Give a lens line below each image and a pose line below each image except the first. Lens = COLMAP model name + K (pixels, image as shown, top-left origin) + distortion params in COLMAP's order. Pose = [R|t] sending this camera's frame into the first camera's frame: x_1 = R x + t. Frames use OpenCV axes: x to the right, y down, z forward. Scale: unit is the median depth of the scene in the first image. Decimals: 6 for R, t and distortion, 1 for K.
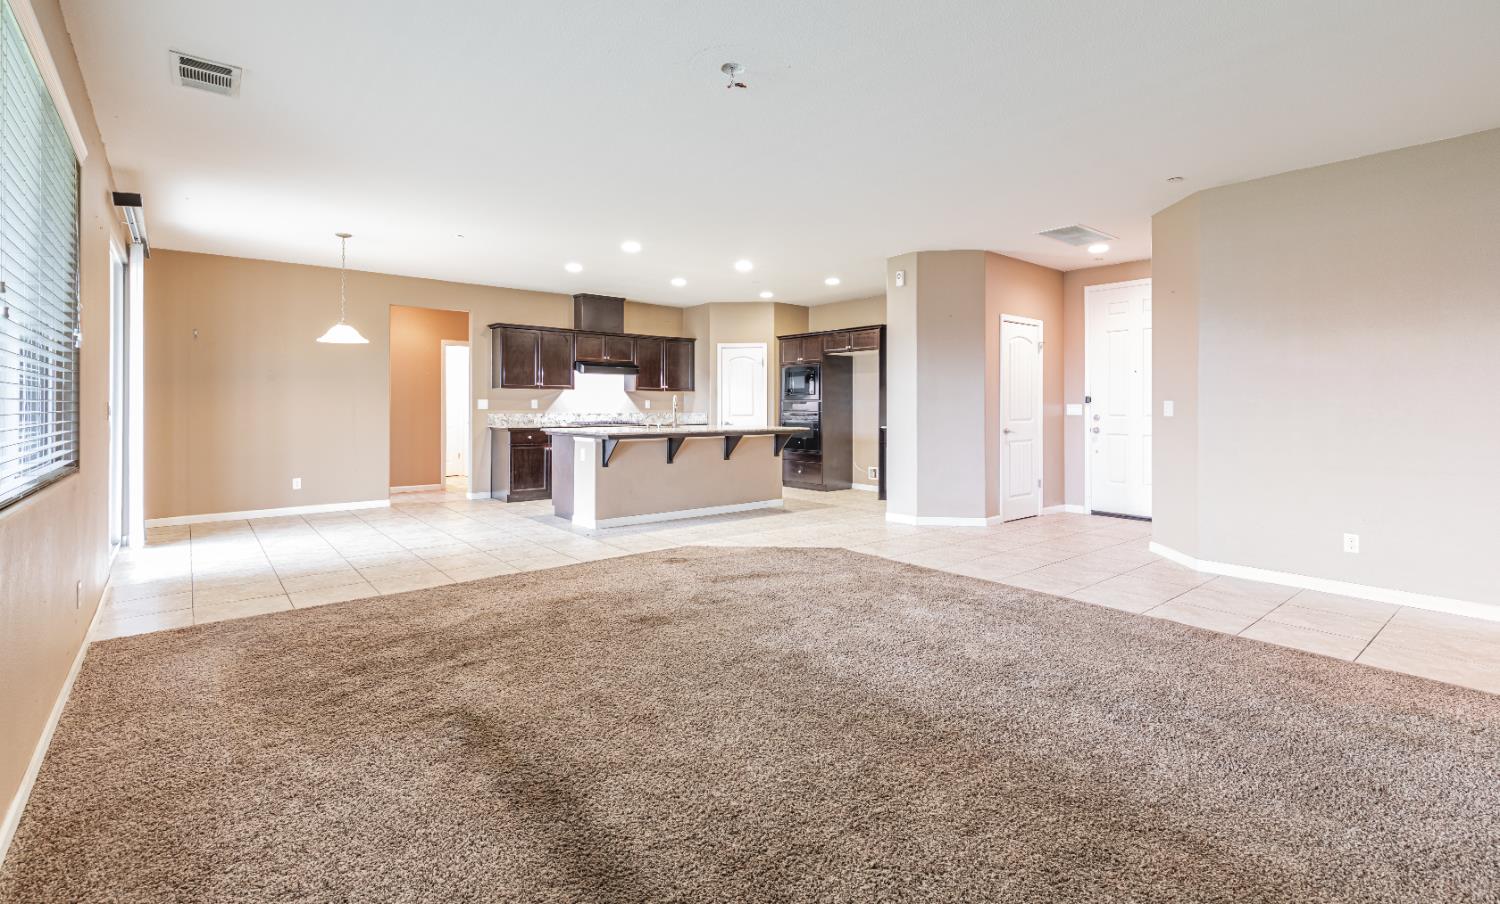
lens RADIAL K [[687.6, 0, 767.3], [0, 687.6, 401.4], [0, 0, 1]] dist [-0.001432, -0.001840]
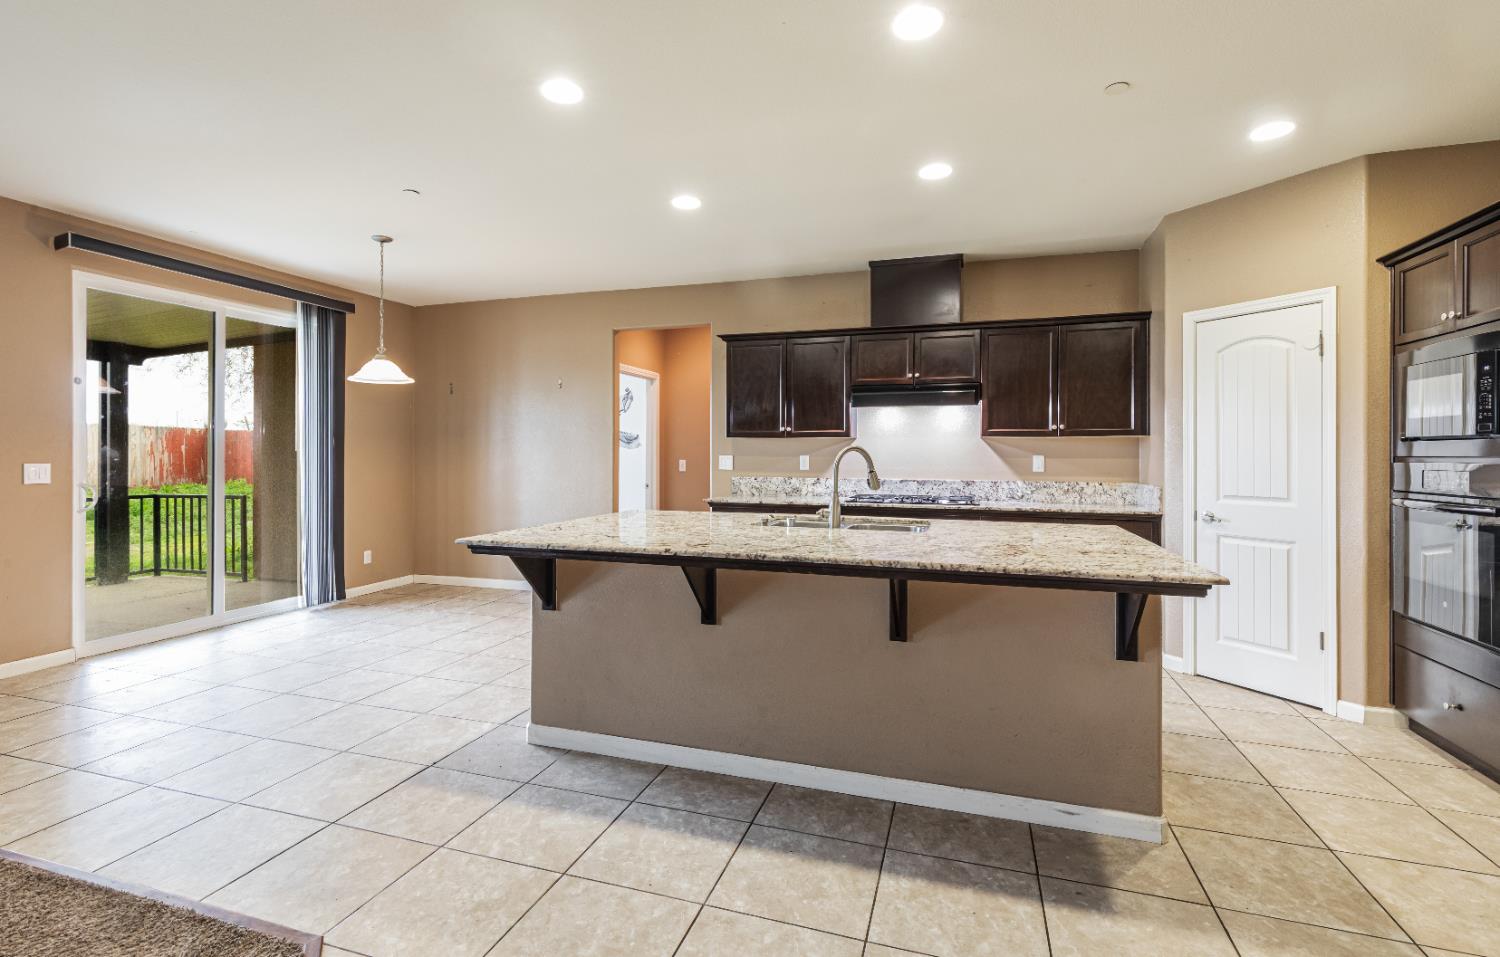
lens RADIAL K [[712.0, 0, 730.5], [0, 712.0, 450.4], [0, 0, 1]] dist [0.003630, 0.000052]
pose [[0.512222, -0.003367, -0.858847, 0.156935], [0.003252, 0.999993, -0.001981, -0.005510], [0.858847, -0.001778, 0.512229, 0.604841]]
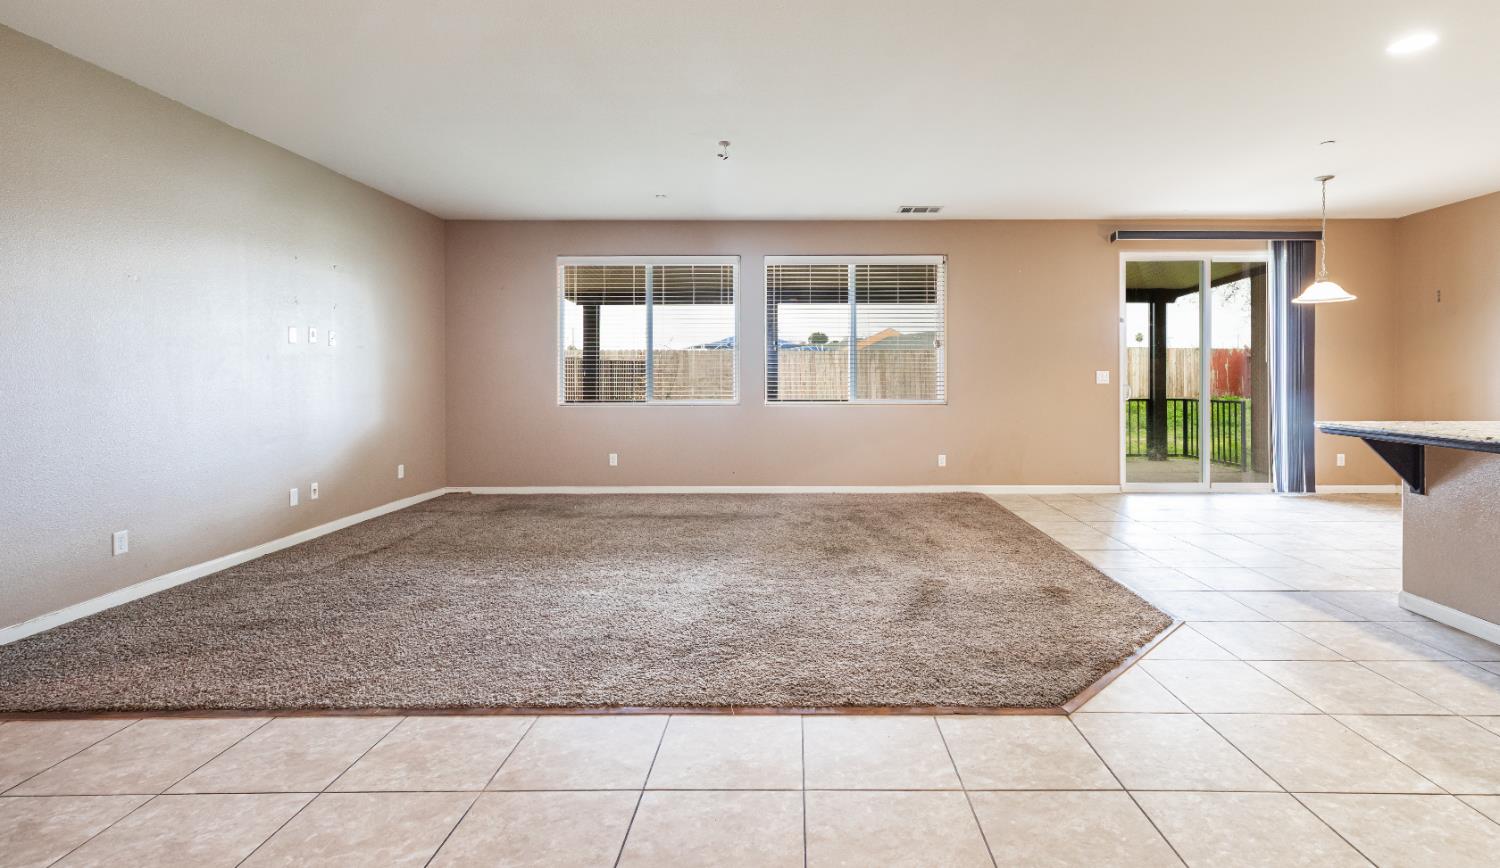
lens RADIAL K [[695.1, 0, 773.2], [0, 695.1, 385.0], [0, 0, 1]] dist [-0.010411, -0.000798]
pose [[-0.663662, 0.012252, -0.747933, 0.325544], [0.008454, 0.999925, 0.008878, 0.004750], [0.747985, -0.000430, -0.663715, 0.689221]]
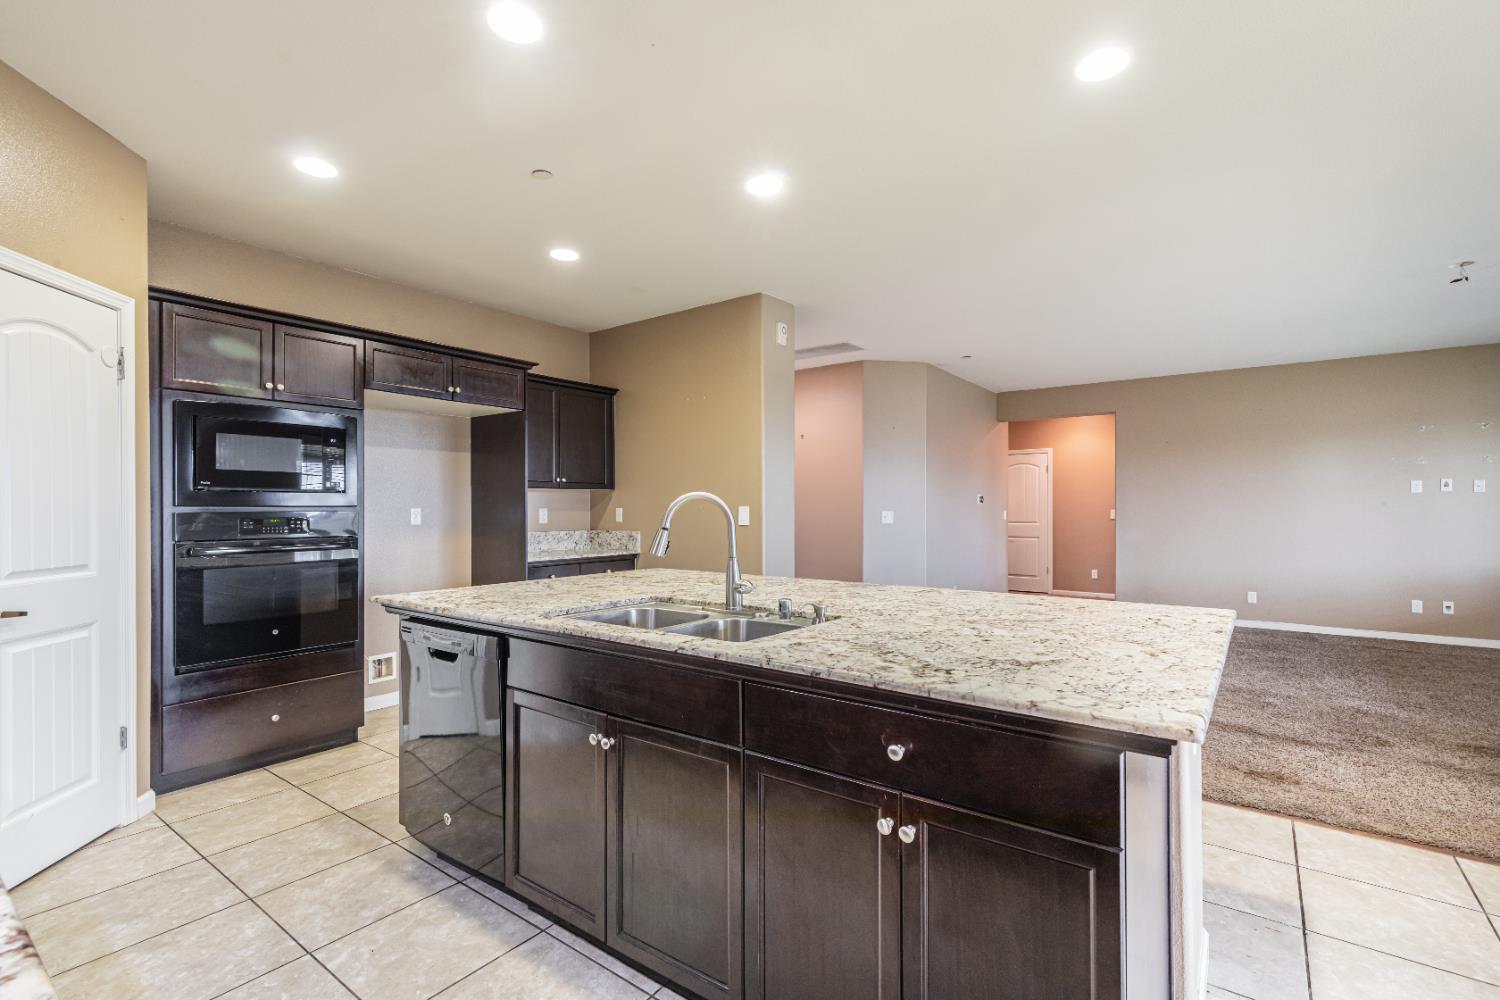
lens RADIAL K [[689.5, 0, 754.5], [0, 689.5, 507.8], [0, 0, 1]] dist [0.007427, -0.000799]
pose [[-0.219608, -0.004105, 0.975580, -0.346856], [-0.008420, 0.999962, 0.002312, -0.004310], [-0.975552, -0.007707, -0.219634, 0.870122]]
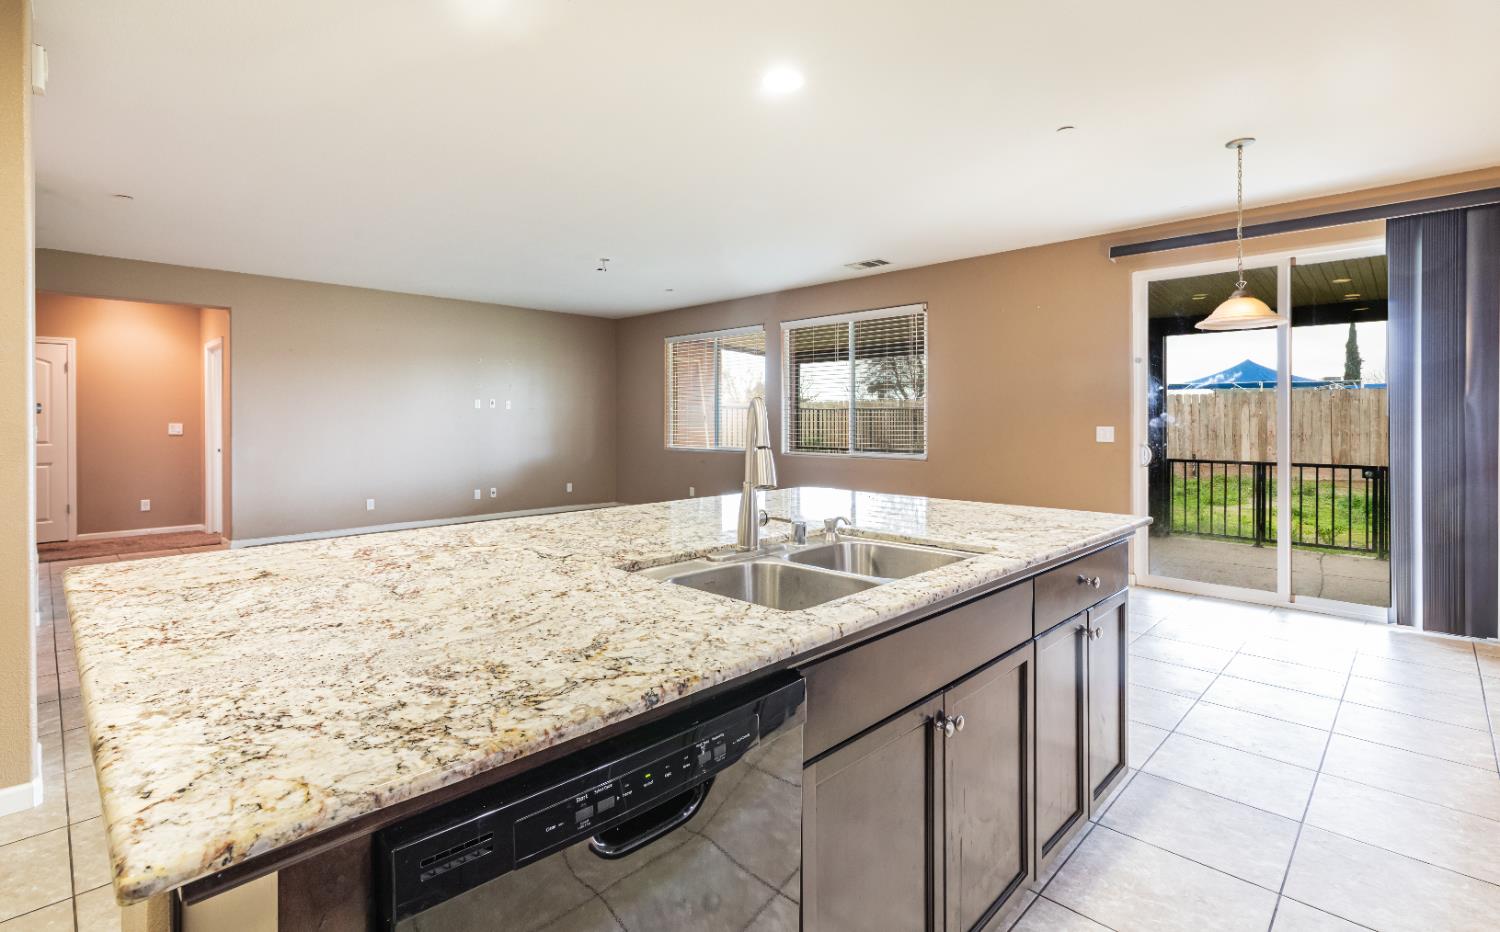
lens RADIAL K [[688.9, 0, 733.4], [0, 688.9, 418.6], [0, 0, 1]] dist [0.009497, -0.002079]
pose [[-0.997355, -0.000040, -0.072687, -0.094234], [0.000602, 0.999961, -0.008815, -0.001628], [0.072685, -0.008835, -0.997316, 1.011866]]
